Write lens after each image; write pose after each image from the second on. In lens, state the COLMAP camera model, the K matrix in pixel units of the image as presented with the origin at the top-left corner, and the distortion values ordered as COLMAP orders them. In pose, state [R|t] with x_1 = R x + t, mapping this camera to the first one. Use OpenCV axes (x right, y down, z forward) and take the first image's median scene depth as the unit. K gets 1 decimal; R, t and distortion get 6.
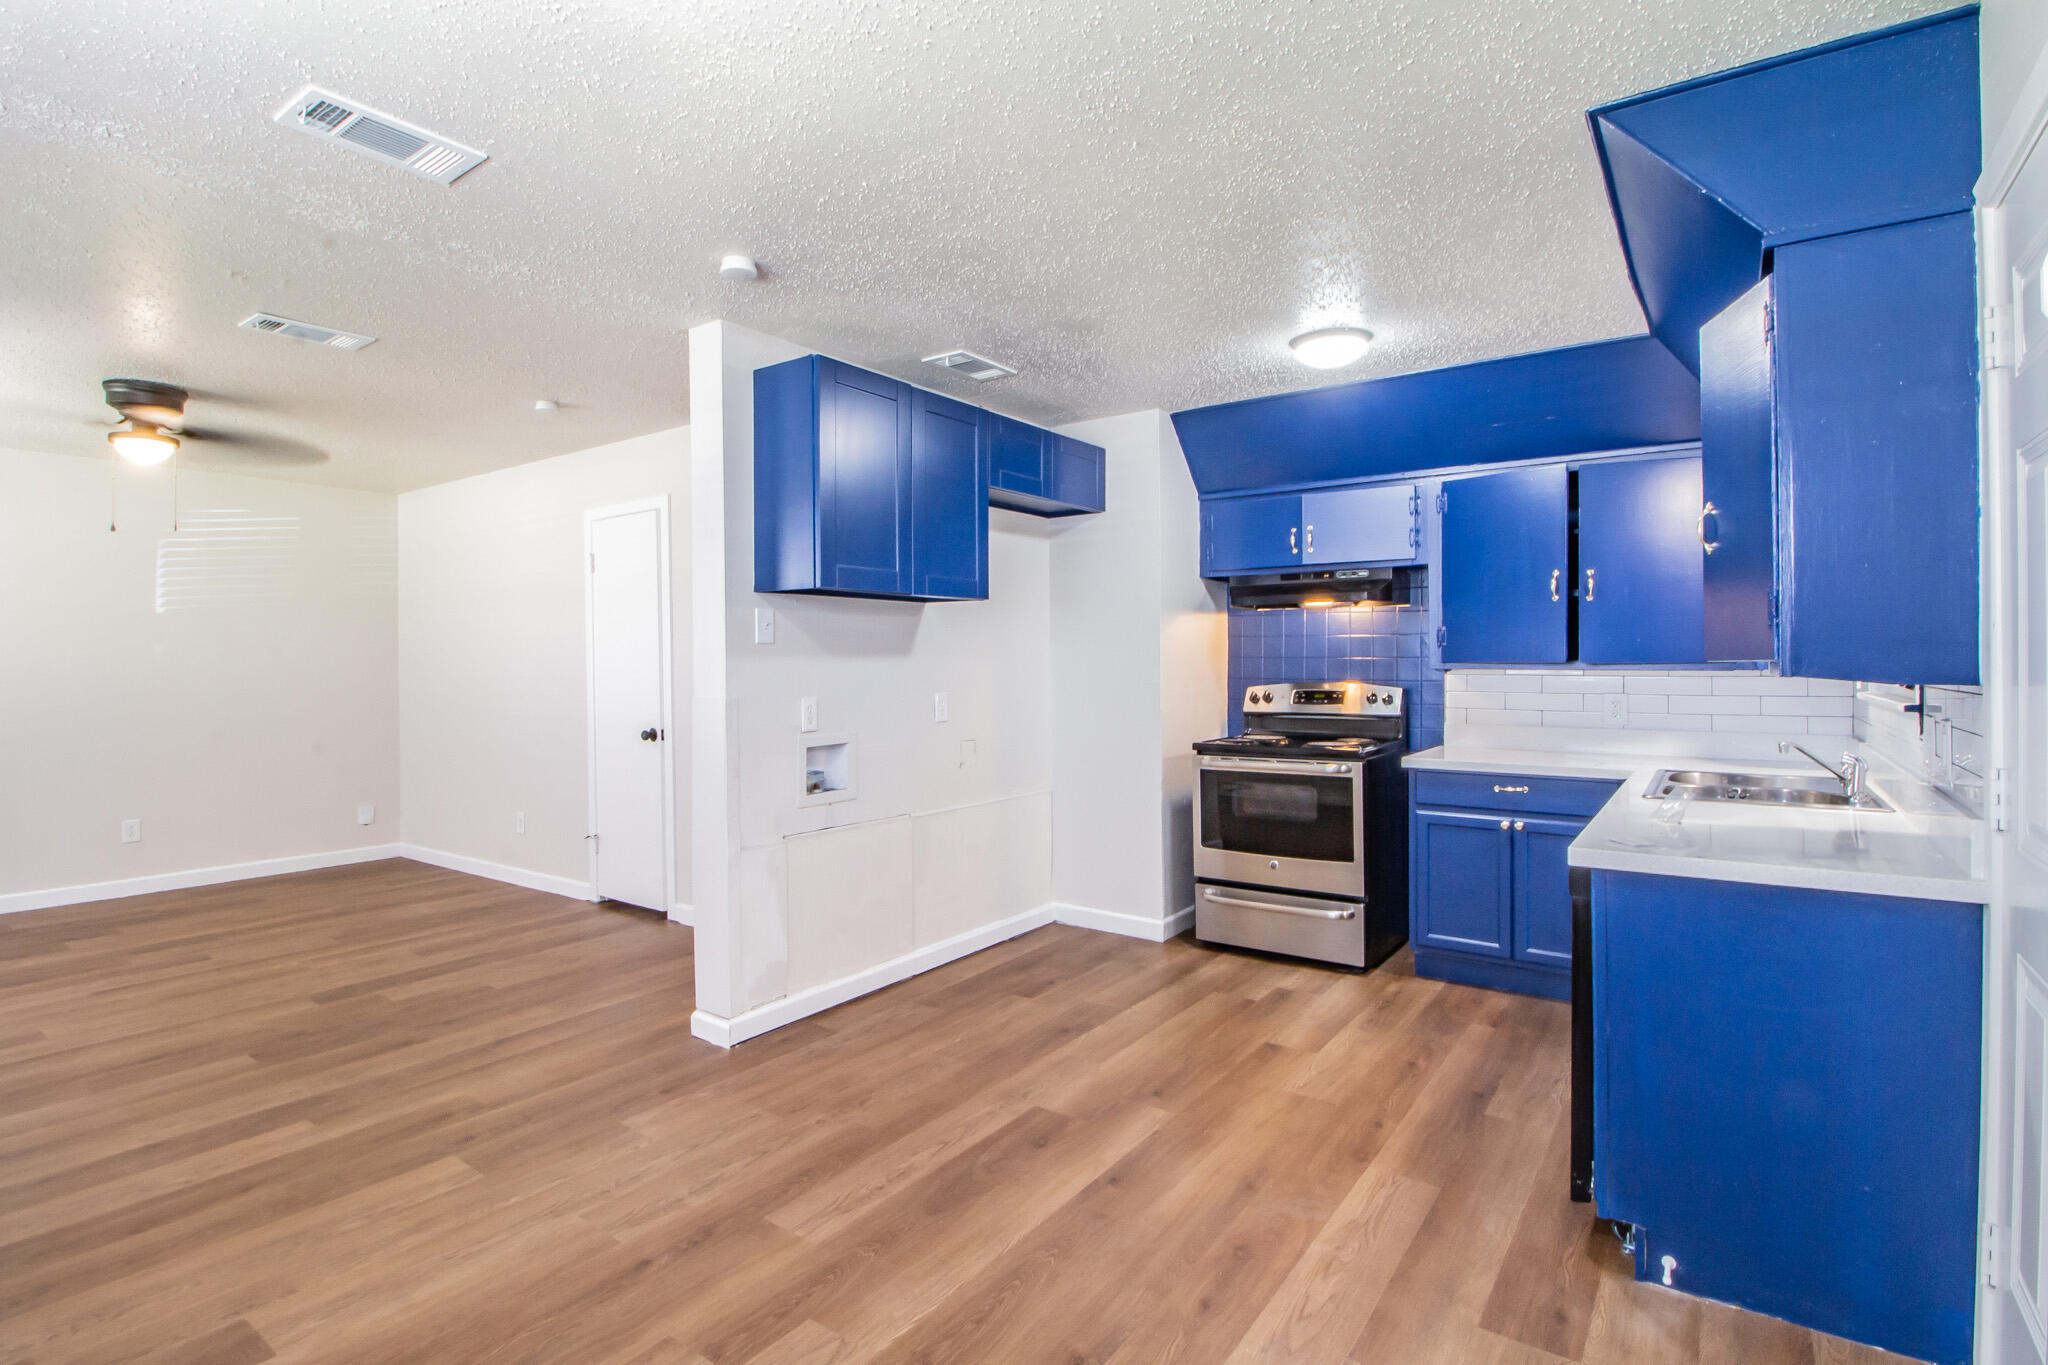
lens RADIAL K [[996.3, 0, 1027.9], [0, 996.3, 665.8], [0, 0, 1]] dist [-0.000234, -0.014726]
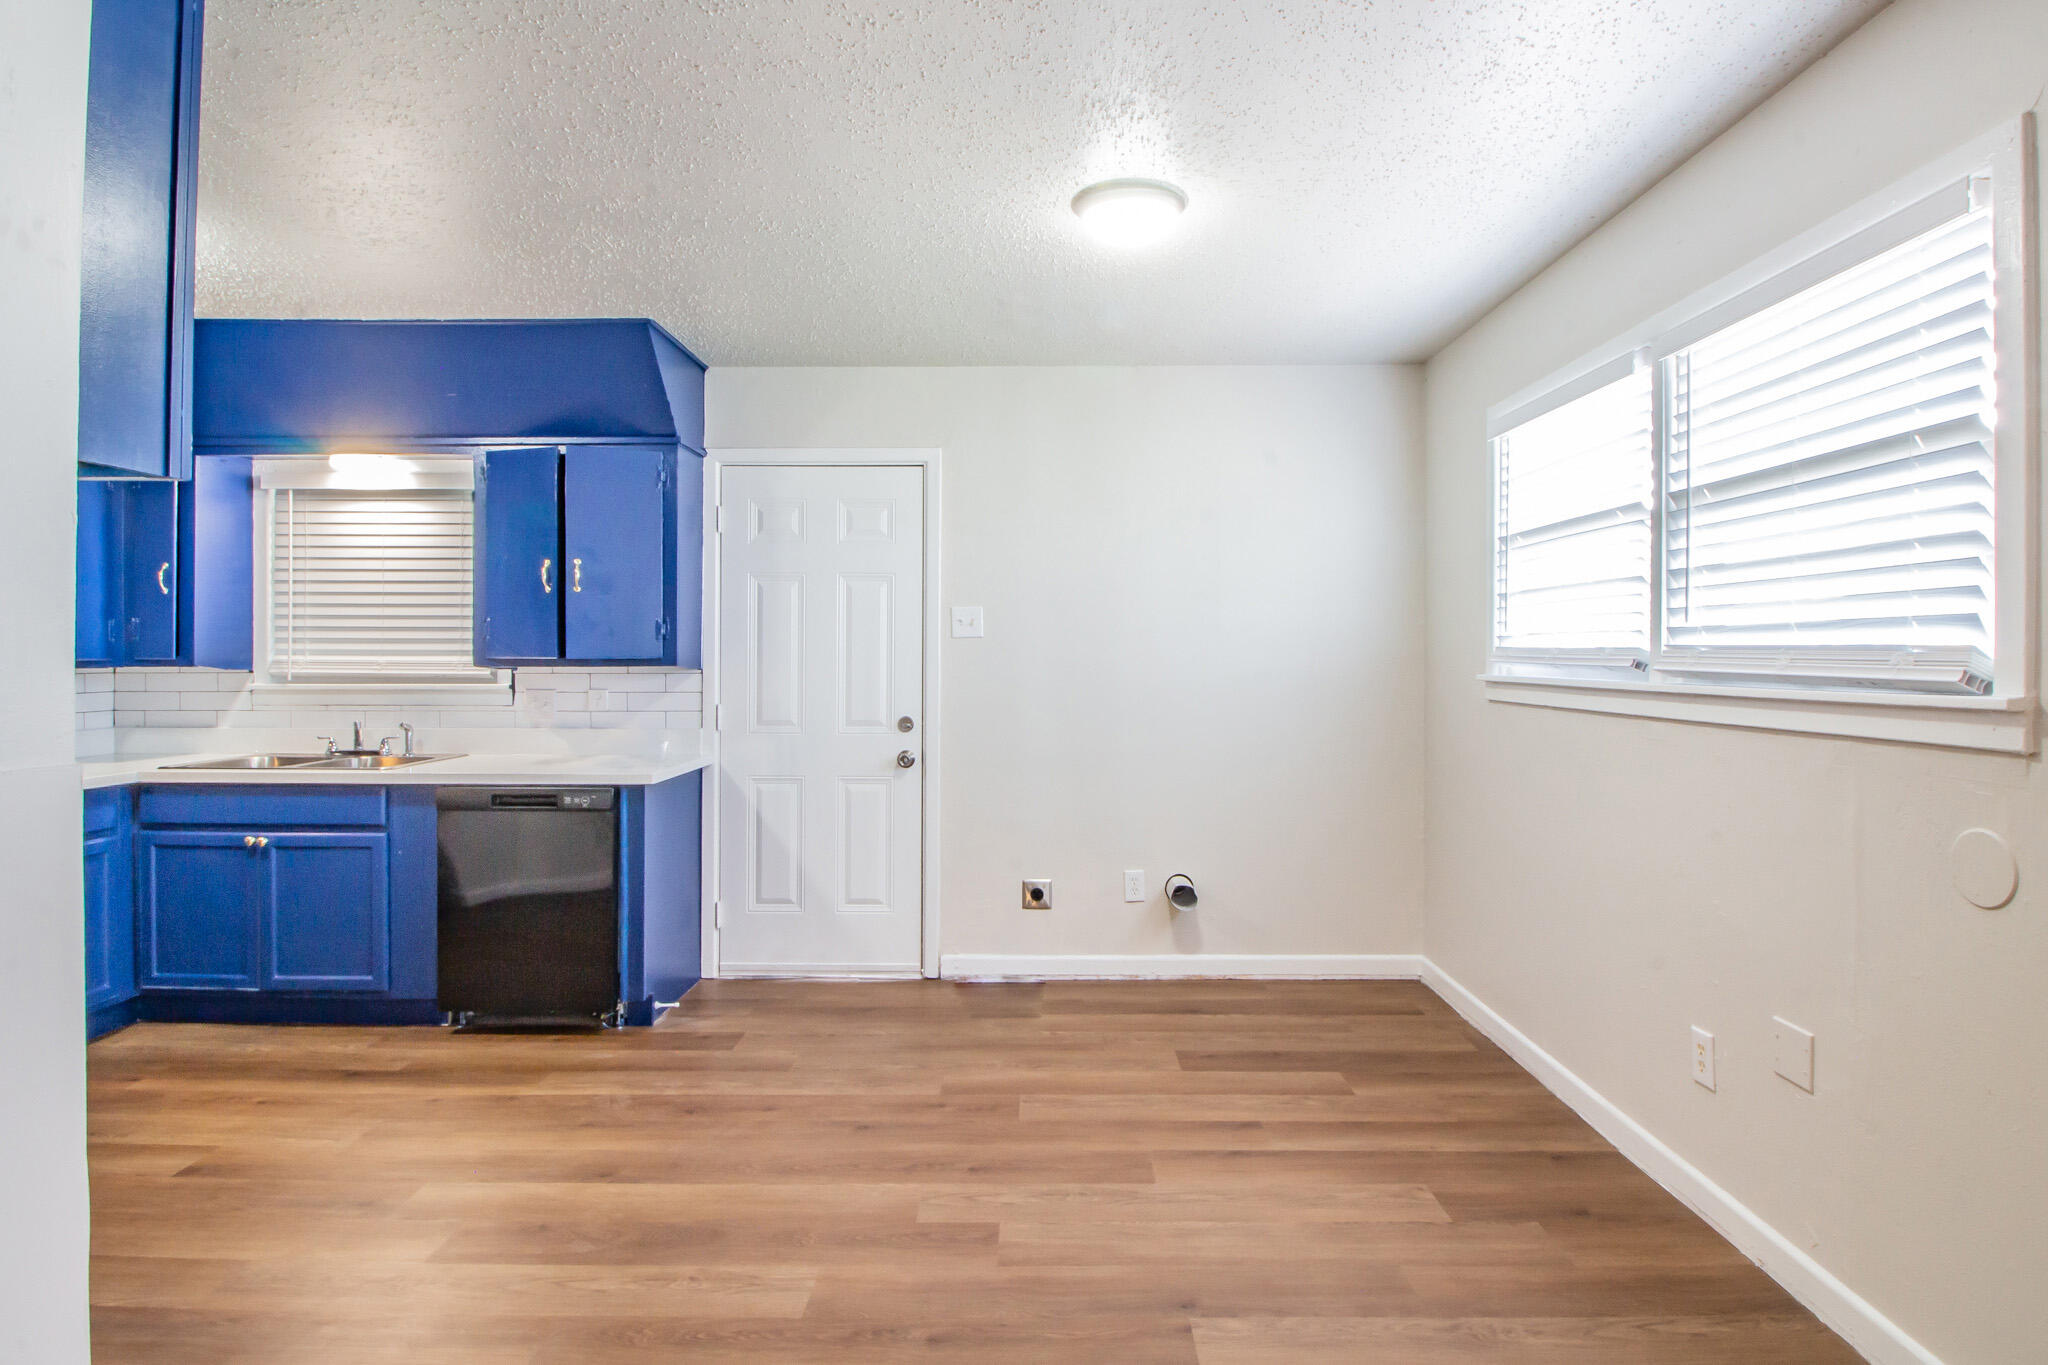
lens RADIAL K [[1088.8, 0, 1037.0], [0, 1088.8, 651.4], [0, 0, 1]] dist [0.004962, -0.016372]
pose [[-0.580814, 0.006513, 0.814010, -0.679810], [0.004679, 0.999978, -0.004662, -0.001729], [-0.814023, 0.001101, -0.580832, 0.821373]]
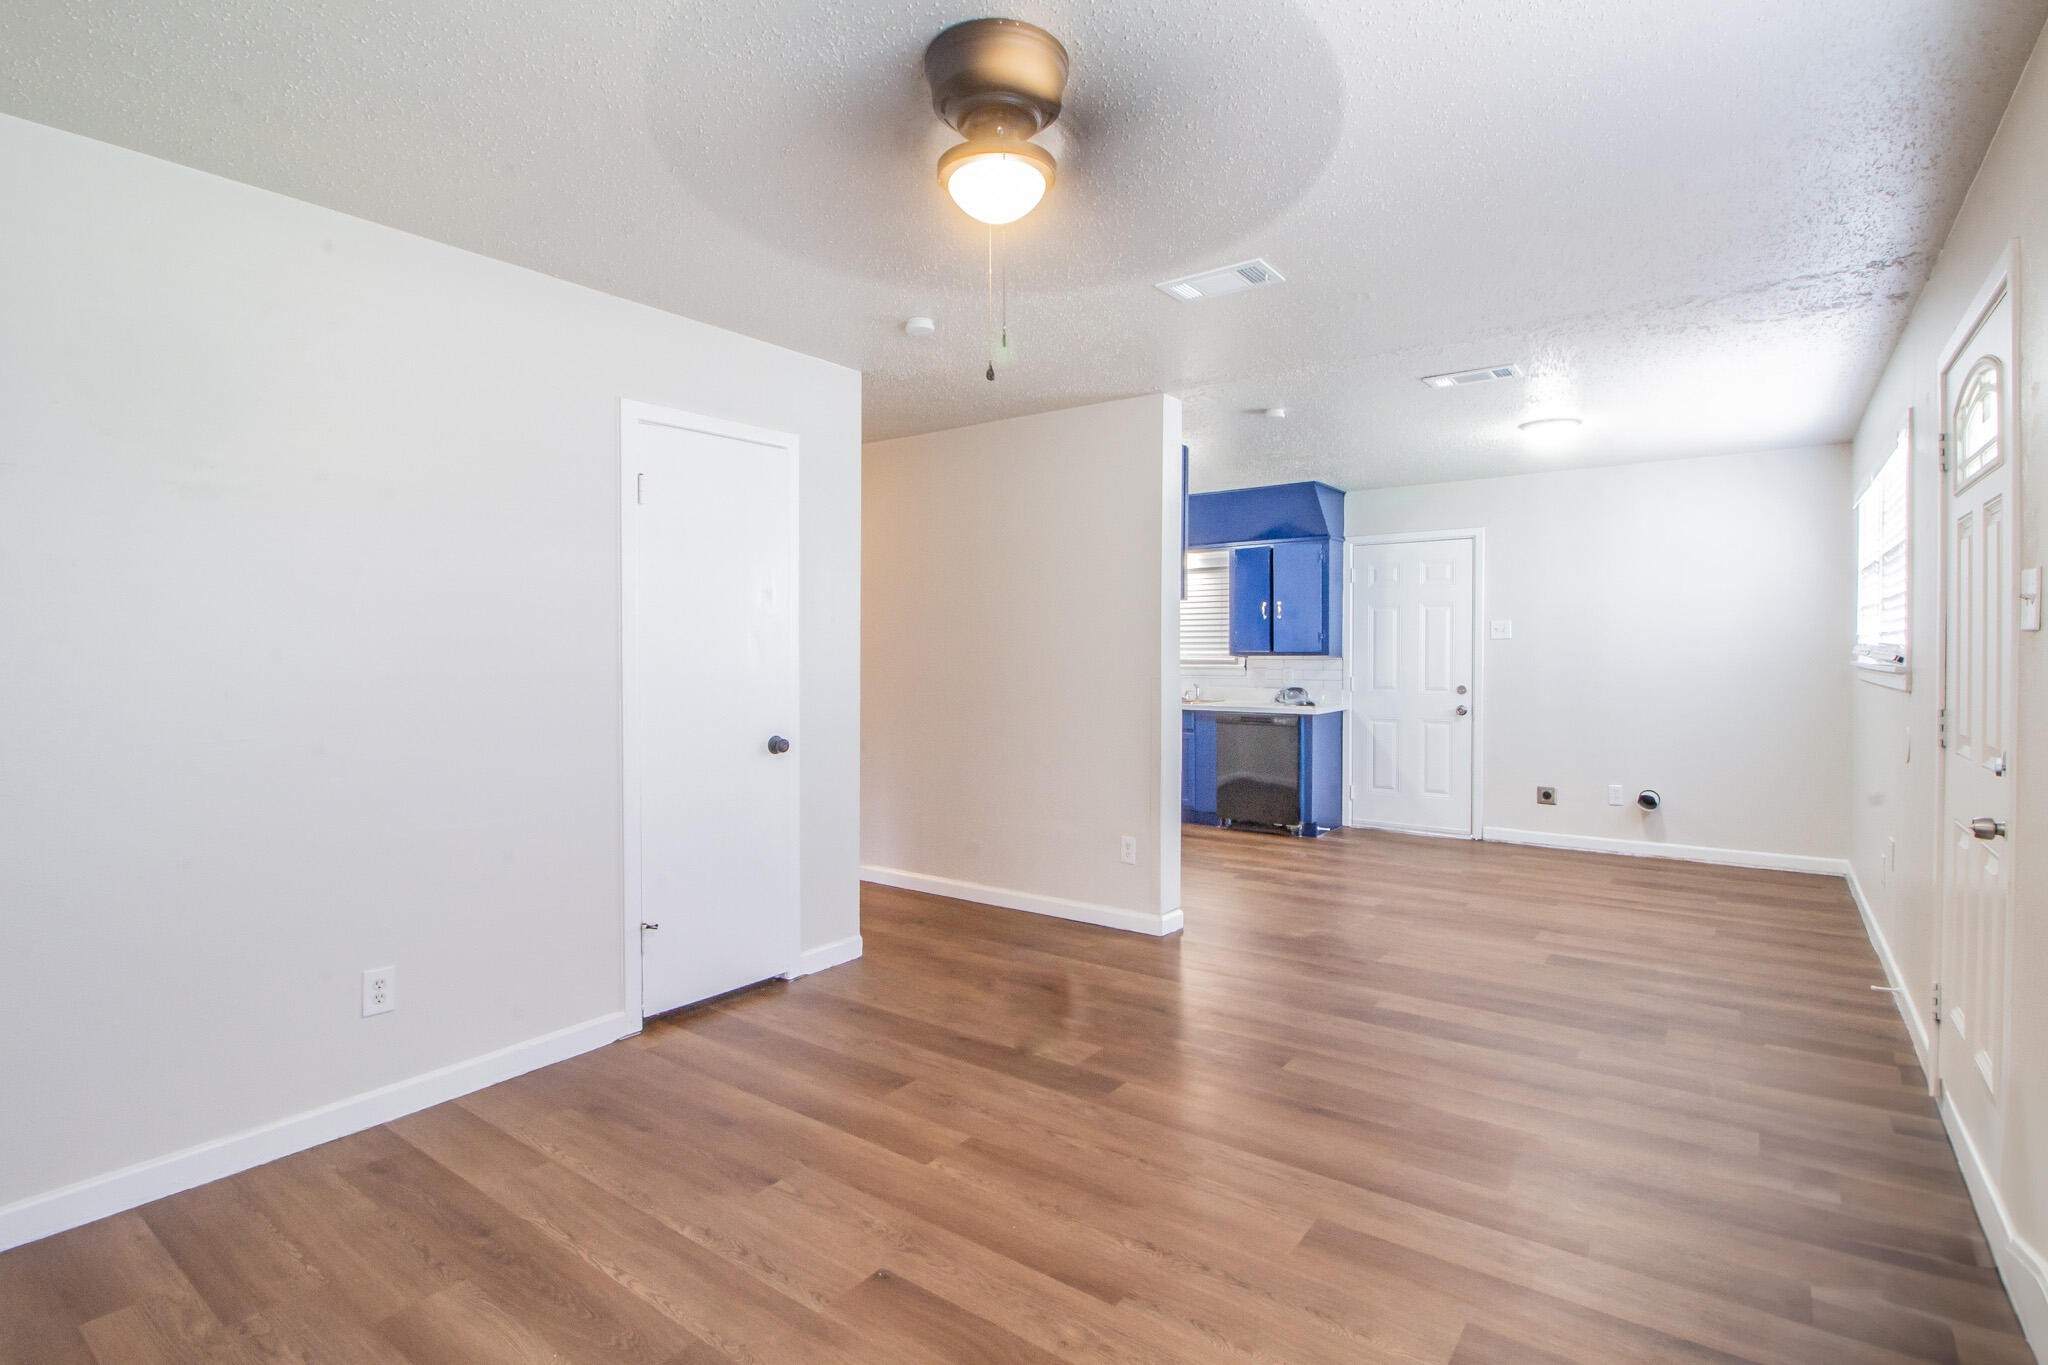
lens RADIAL K [[1010.2, 0, 1015.4], [0, 1010.2, 655.8], [0, 0, 1]] dist [0.004221, -0.011819]
pose [[0.009595, -0.000609, 0.999954, -1.481127], [0.004184, 0.999991, 0.000569, 0.002783], [-0.999945, 0.004179, 0.009598, 1.051130]]
